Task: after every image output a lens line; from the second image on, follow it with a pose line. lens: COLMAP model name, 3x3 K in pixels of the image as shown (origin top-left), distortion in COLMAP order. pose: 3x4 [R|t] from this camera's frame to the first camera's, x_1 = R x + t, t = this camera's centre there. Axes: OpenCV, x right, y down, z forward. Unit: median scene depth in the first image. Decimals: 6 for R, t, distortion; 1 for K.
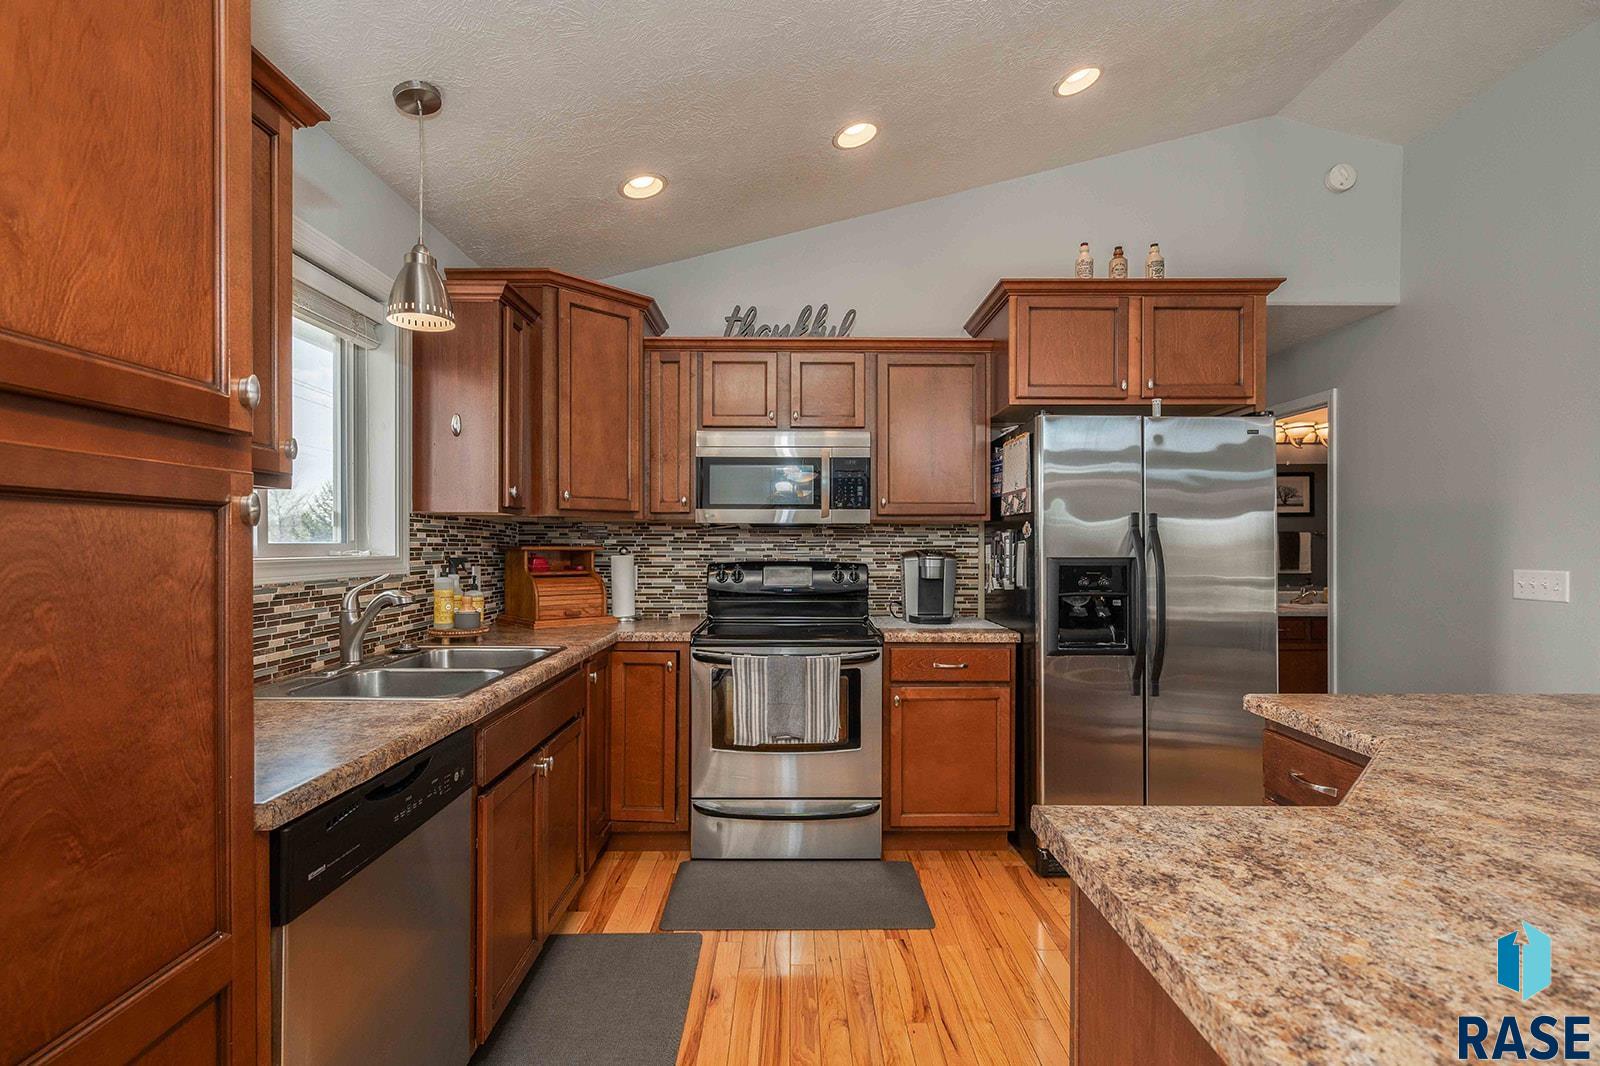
lens RADIAL K [[733.3, 0, 799.4], [0, 733.3, 544.8], [0, 0, 1]] dist [-0.005257, -0.000072]
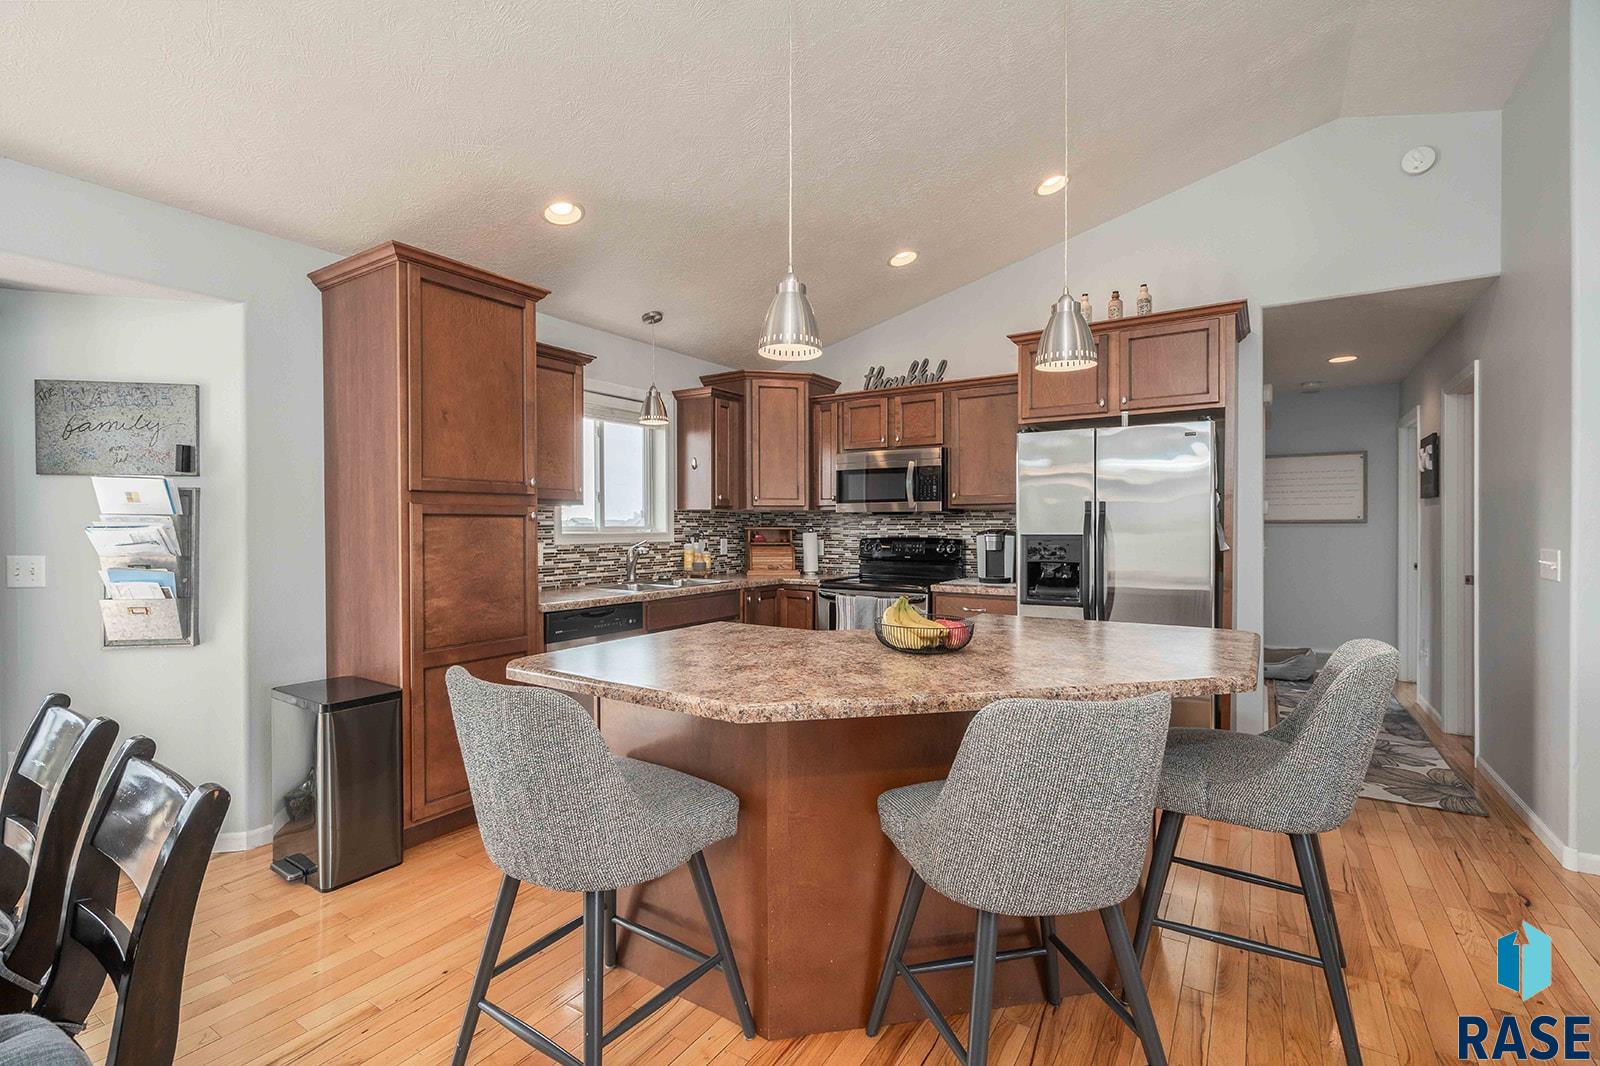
lens RADIAL K [[722.4, 0, 798.4], [0, 722.4, 530.8], [0, 0, 1]] dist [-0.000719, 0.000722]
pose [[0.837147, 0.000347, -0.546979, 0.702788], [0.003072, 0.999981, 0.005337, 0.001630], [0.546970, -0.006148, 0.837130, -0.379848]]
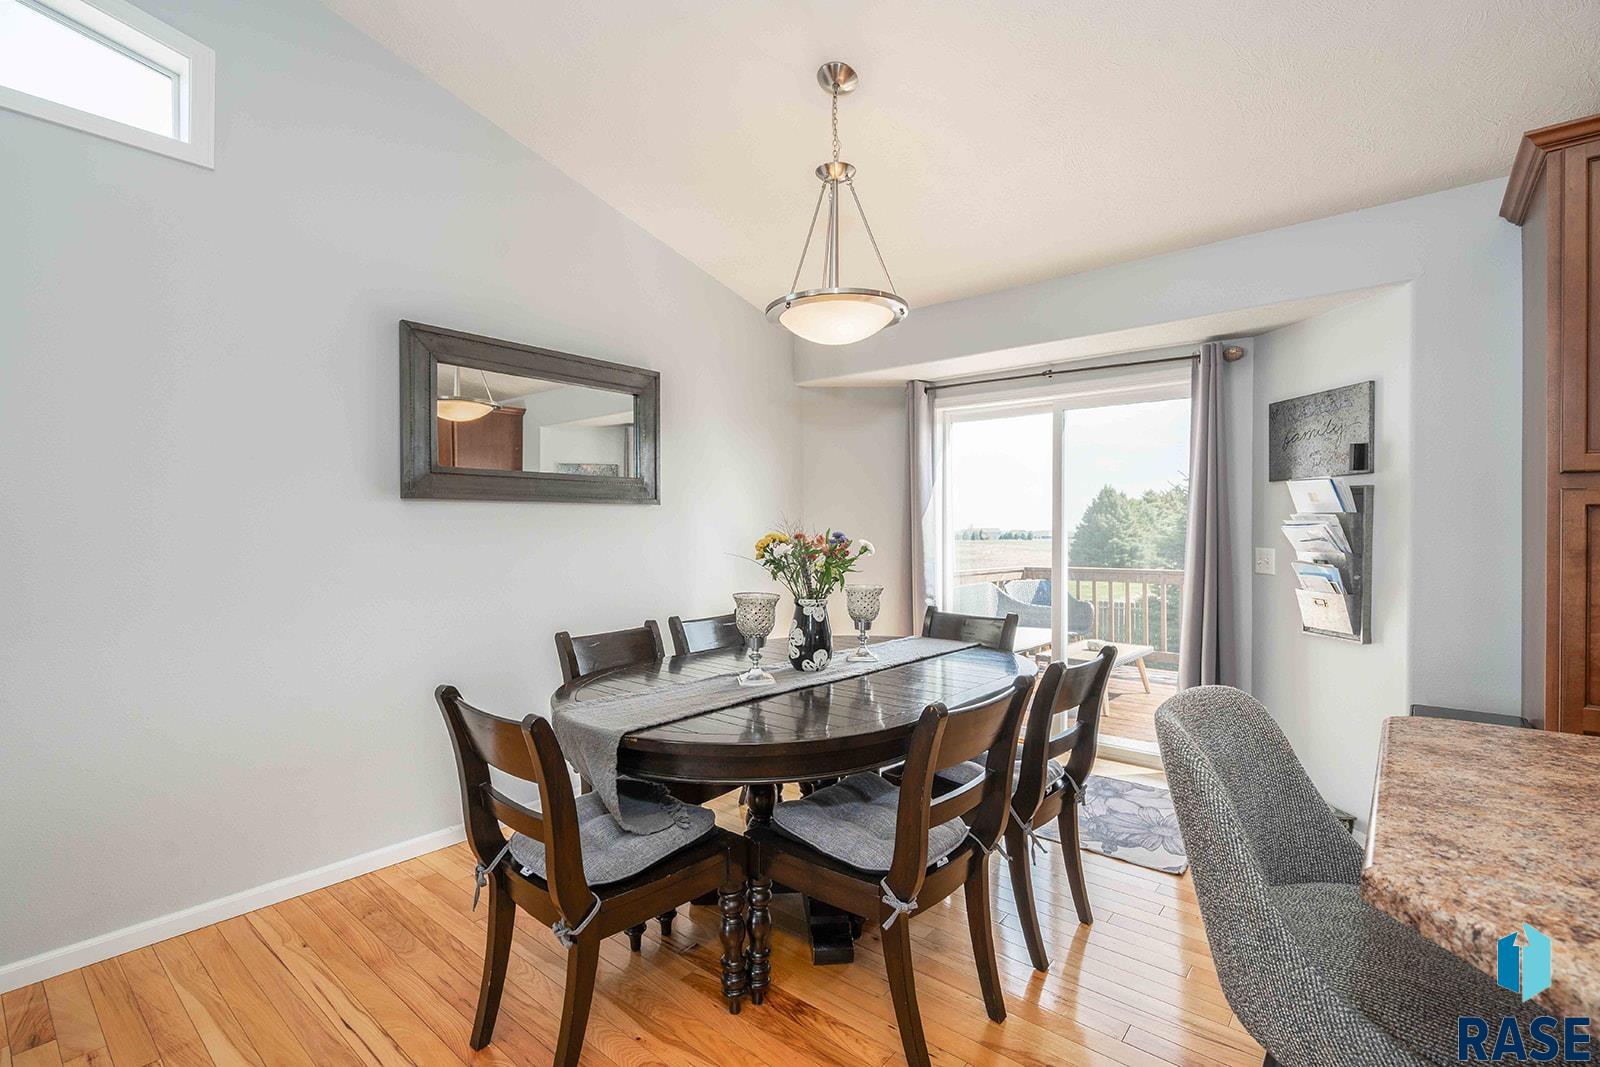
lens RADIAL K [[723.6, 0, 801.4], [0, 723.6, 528.9], [0, 0, 1]] dist [0.001854, -0.000032]
pose [[-0.643988, 0.001238, -0.765034, 0.717706], [-0.001639, 0.999994, 0.002998, 0.002912], [0.765034, 0.003185, -0.643982, 0.034776]]
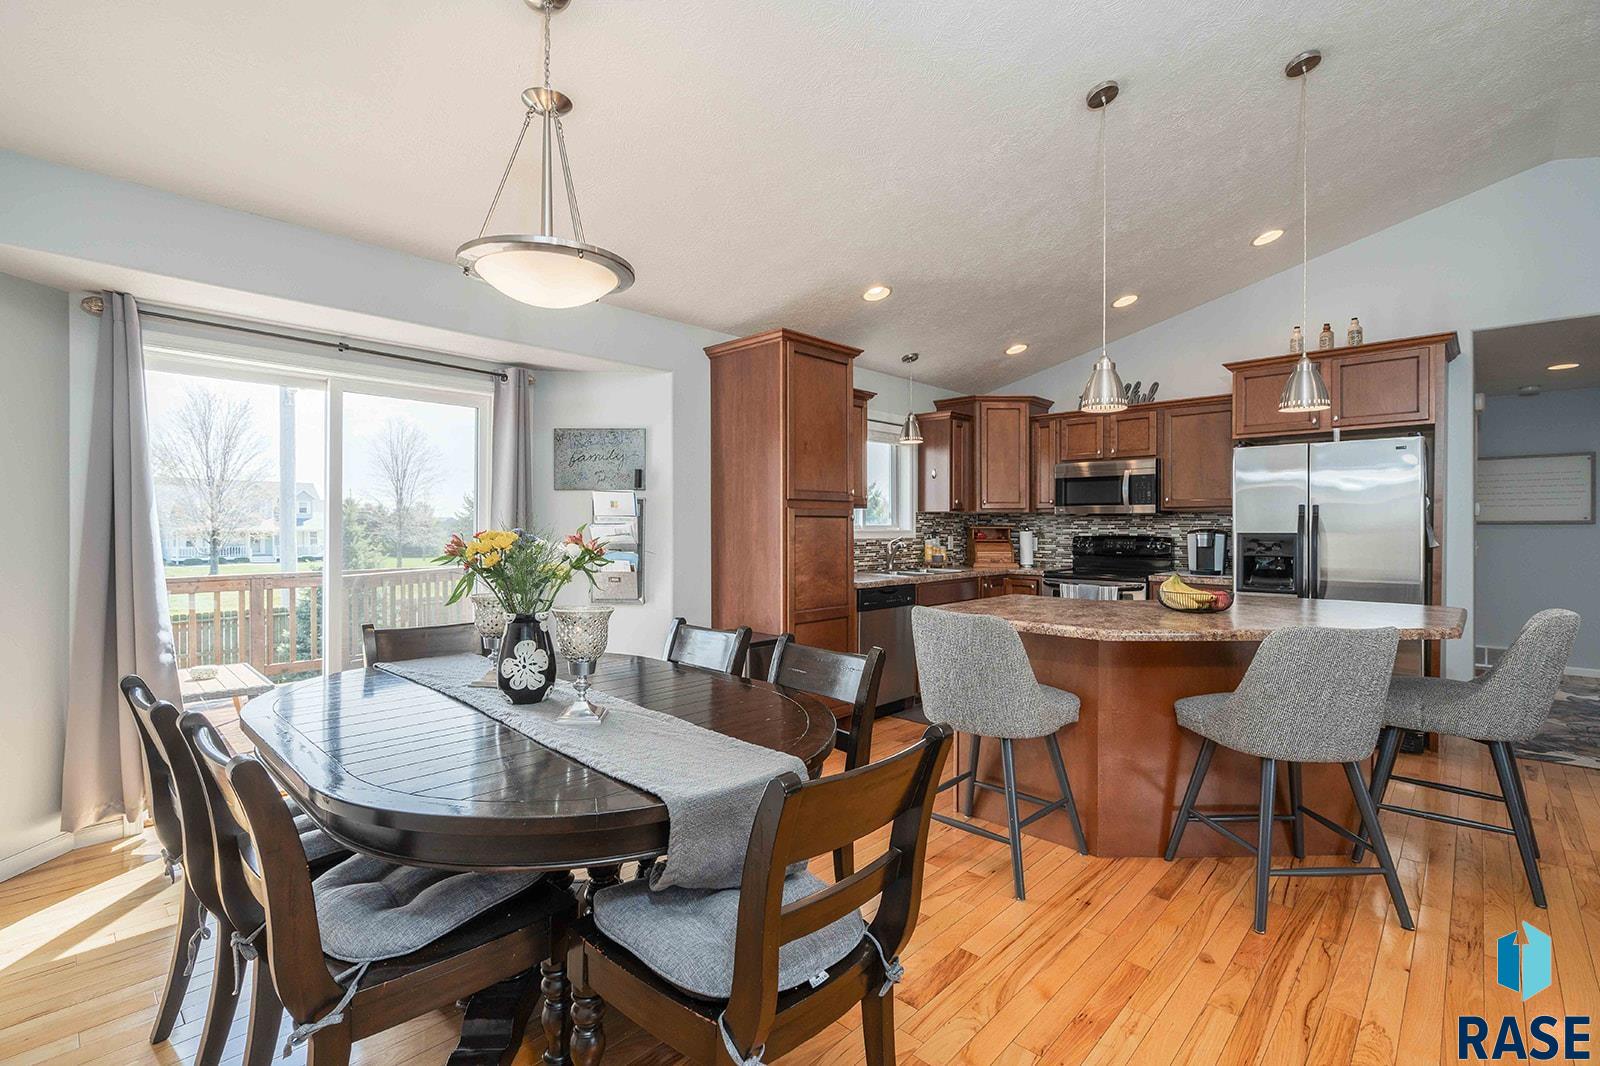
lens RADIAL K [[723.6, 0, 801.4], [0, 723.6, 528.4], [0, 0, 1]] dist [0.001854, -0.000032]
pose [[0.724407, 0.001247, -0.689372, 0.718916], [-0.000697, 0.999999, 0.001077, 0.005722], [0.689373, -0.000300, 0.724407, -0.842315]]
